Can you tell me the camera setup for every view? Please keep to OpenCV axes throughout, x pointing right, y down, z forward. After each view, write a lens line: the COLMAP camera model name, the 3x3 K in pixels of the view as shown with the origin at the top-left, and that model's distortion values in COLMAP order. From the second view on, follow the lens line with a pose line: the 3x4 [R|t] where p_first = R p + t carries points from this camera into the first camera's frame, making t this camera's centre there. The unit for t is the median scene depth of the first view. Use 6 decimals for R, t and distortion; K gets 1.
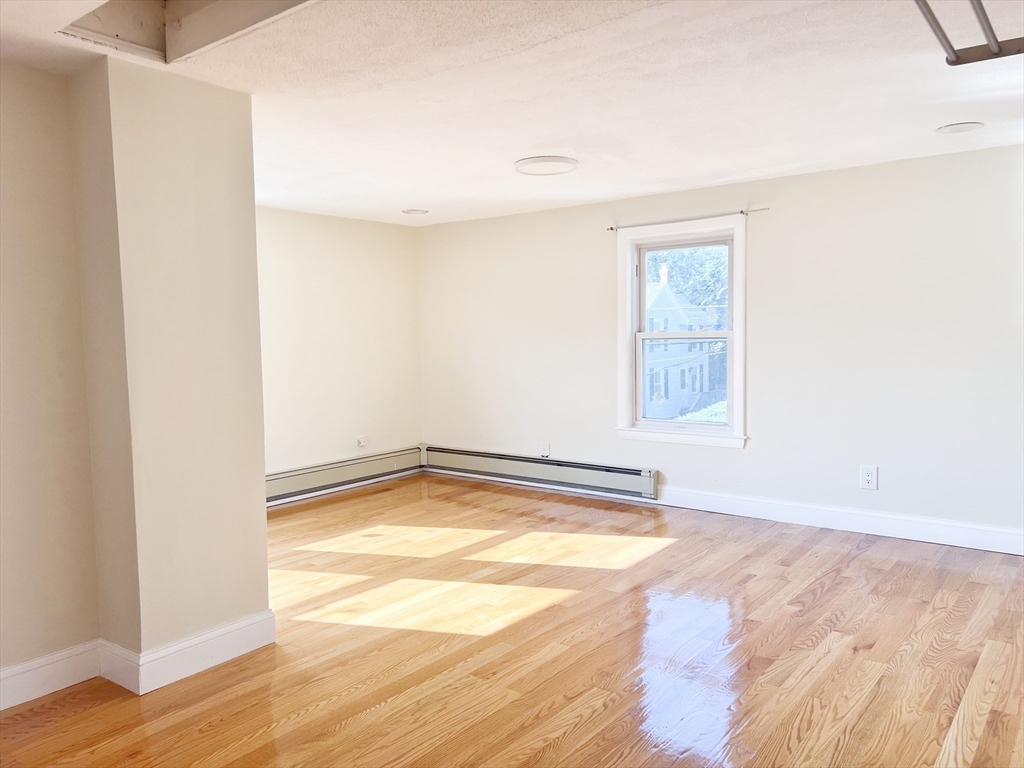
lens RADIAL K [[773.0, 0, 518.8], [0, 773.0, 386.1], [0, 0, 1]] dist [0.070103, -0.078486]
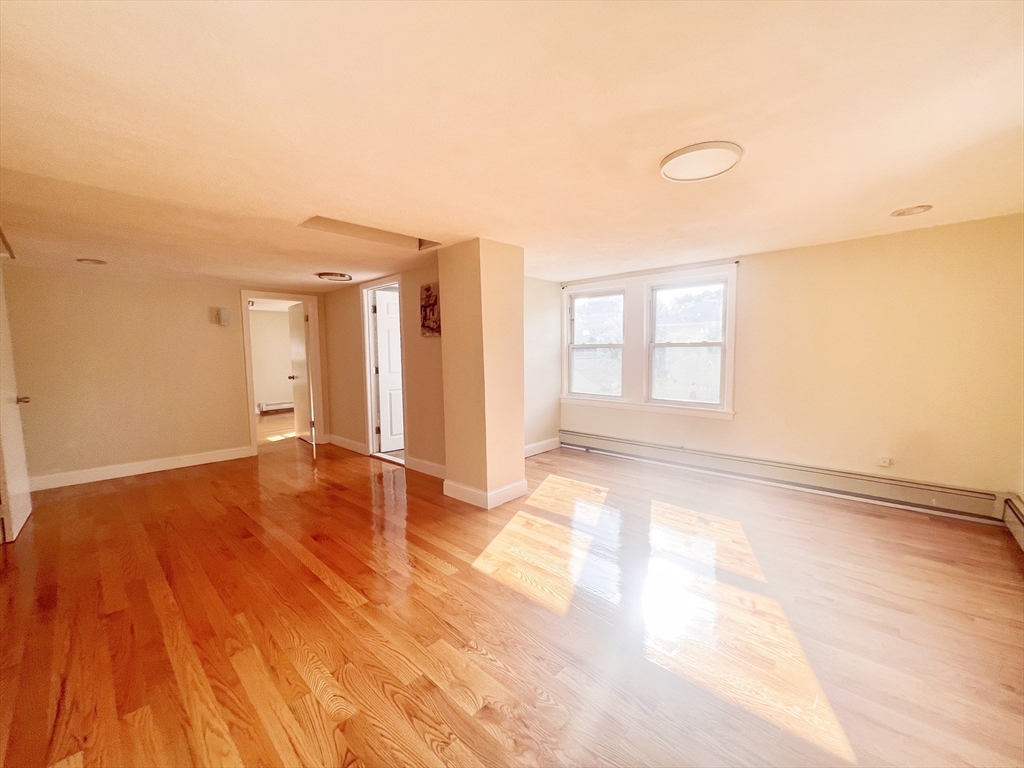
lens RADIAL K [[414.5, 0, 511.2], [0, 414.5, 381.9], [0, 0, 1]] dist [-0.000345, 0.000212]
pose [[-0.098474, 0.093476, -0.990740, 0.566487], [-0.057347, 0.993391, 0.099426, -0.085028], [0.993486, 0.066607, -0.092462, 0.917011]]
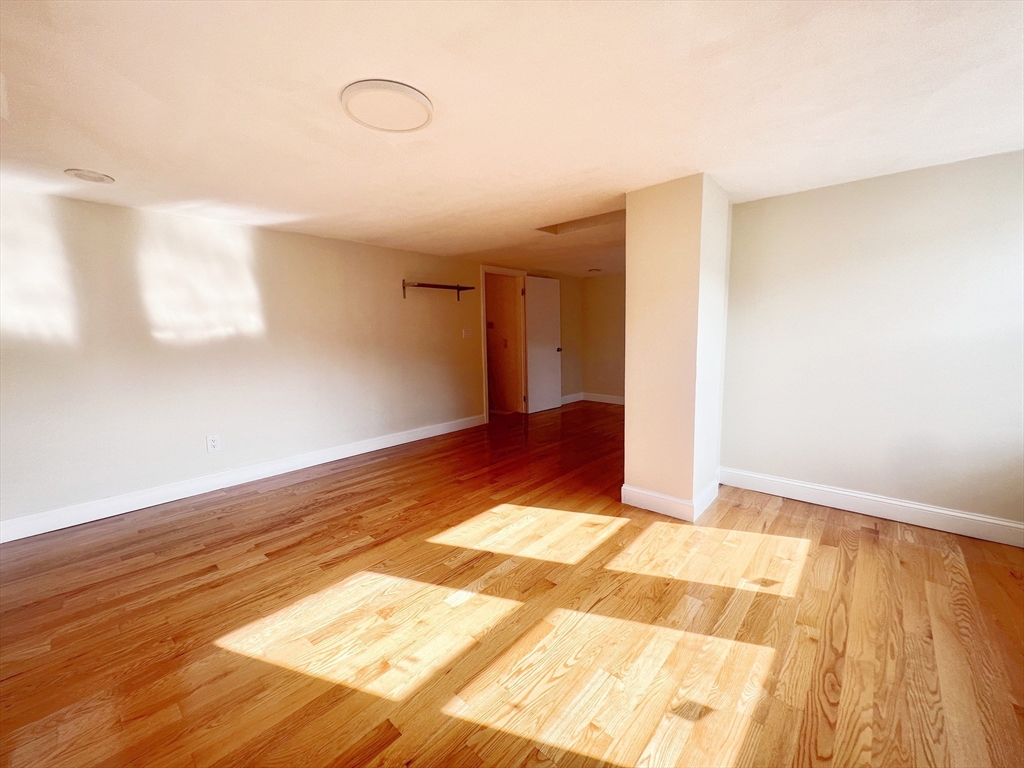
lens RADIAL K [[417.3, 0, 509.8], [0, 417.3, 386.1], [0, 0, 1]] dist [-0.001287, 0.000061]
pose [[-0.996216, 0.024923, 0.083266, -0.112055], [0.041973, 0.976846, 0.209787, -0.114324], [-0.076110, 0.212488, -0.974195, 1.524698]]
